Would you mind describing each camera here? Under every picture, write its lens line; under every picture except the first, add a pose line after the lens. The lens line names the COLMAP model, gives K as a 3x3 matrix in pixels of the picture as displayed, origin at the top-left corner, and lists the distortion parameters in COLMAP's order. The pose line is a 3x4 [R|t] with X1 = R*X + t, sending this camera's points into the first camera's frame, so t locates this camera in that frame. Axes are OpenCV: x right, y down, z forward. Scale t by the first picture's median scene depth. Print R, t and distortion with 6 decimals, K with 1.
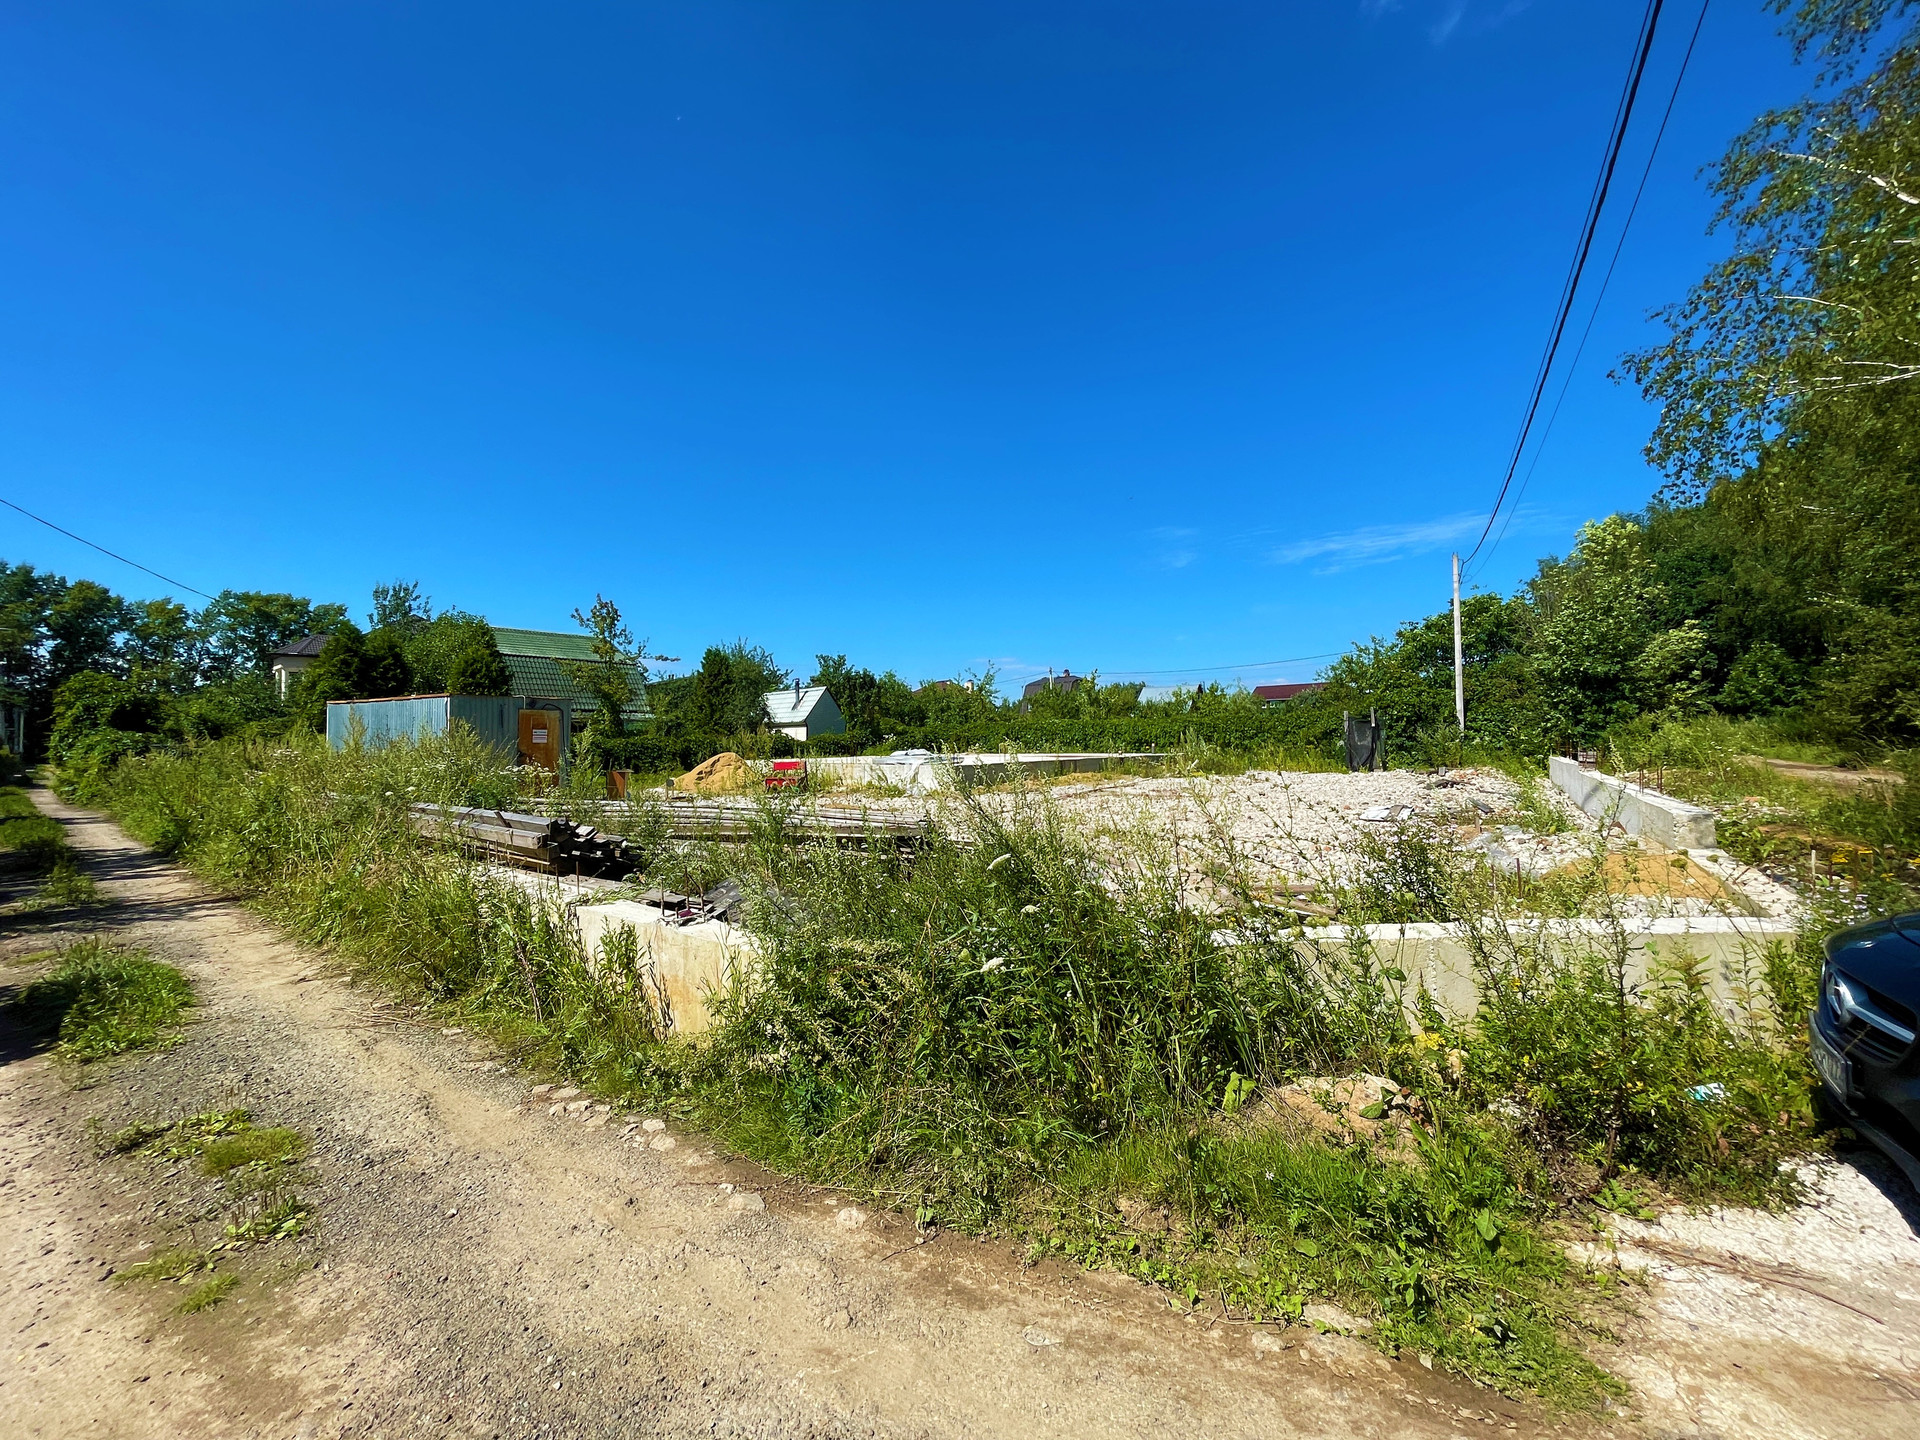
lens RADIAL K [[774.3, 0, 952.2], [0, 774.3, 715.6], [0, 0, 1]] dist [0.000100, 0.000464]
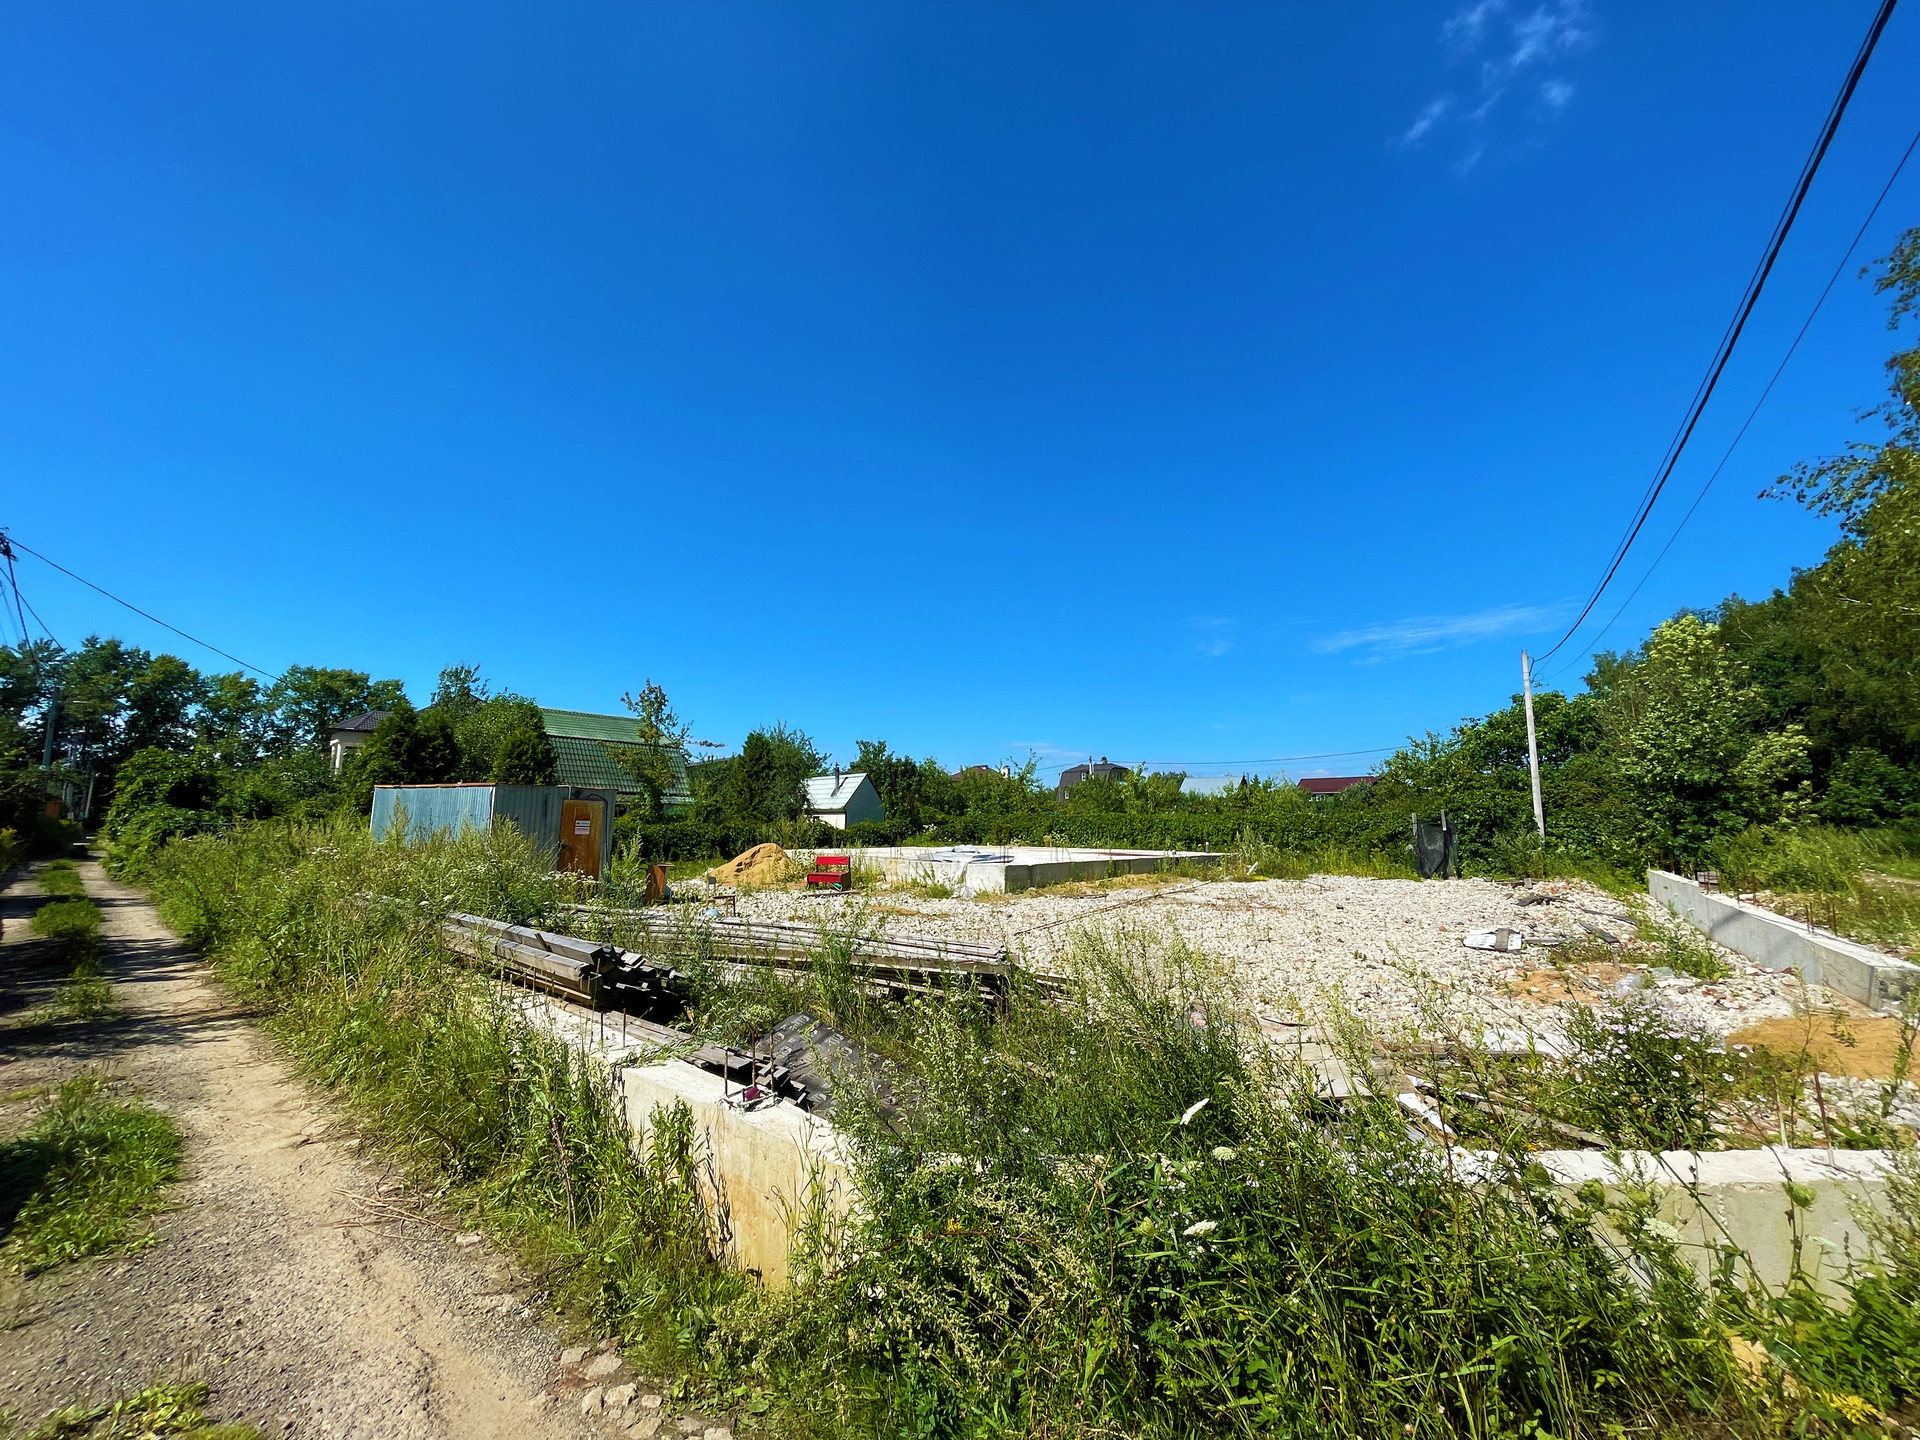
lens RADIAL K [[774.3, 0, 952.3], [0, 774.3, 713.3], [0, 0, 1]] dist [0.000100, 0.000464]
pose [[0.998897, 0.016805, -0.043834, -0.016238], [-0.021536, 0.993721, -0.109793, -0.010765], [0.041714, 0.110616, 0.992987, 0.021851]]
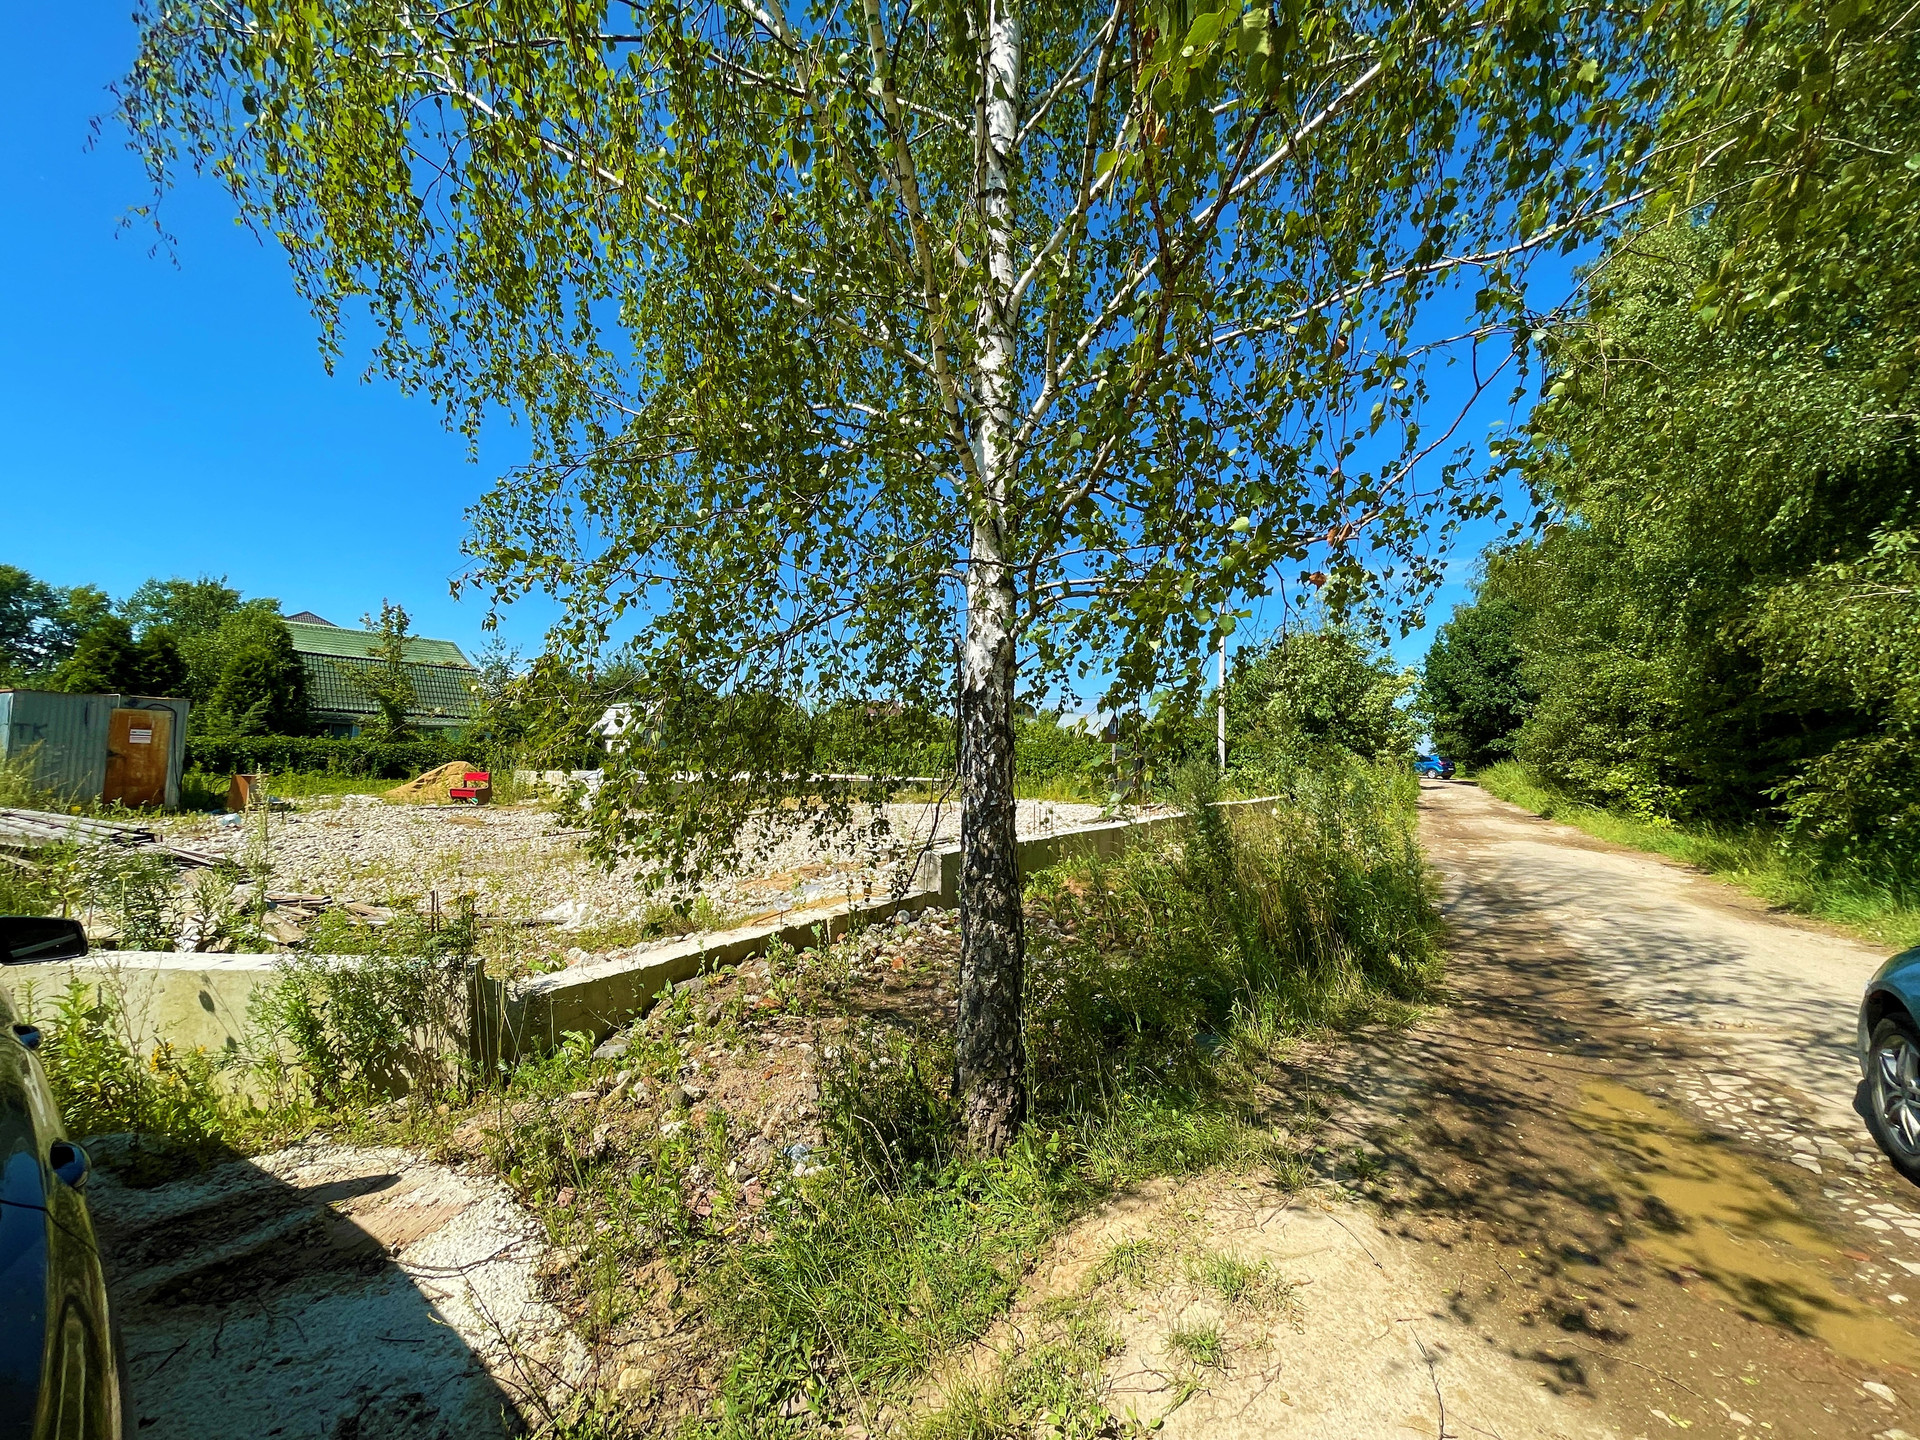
lens RADIAL K [[774.3, 0, 948.4], [0, 774.3, 716.7], [0, 0, 1]] dist [0.000100, 0.000464]
pose [[0.999098, 0.038679, 0.017546, 0.267217], [-0.038228, 0.998947, -0.025352, -0.006782], [-0.018508, 0.024659, 0.999525, 0.001400]]
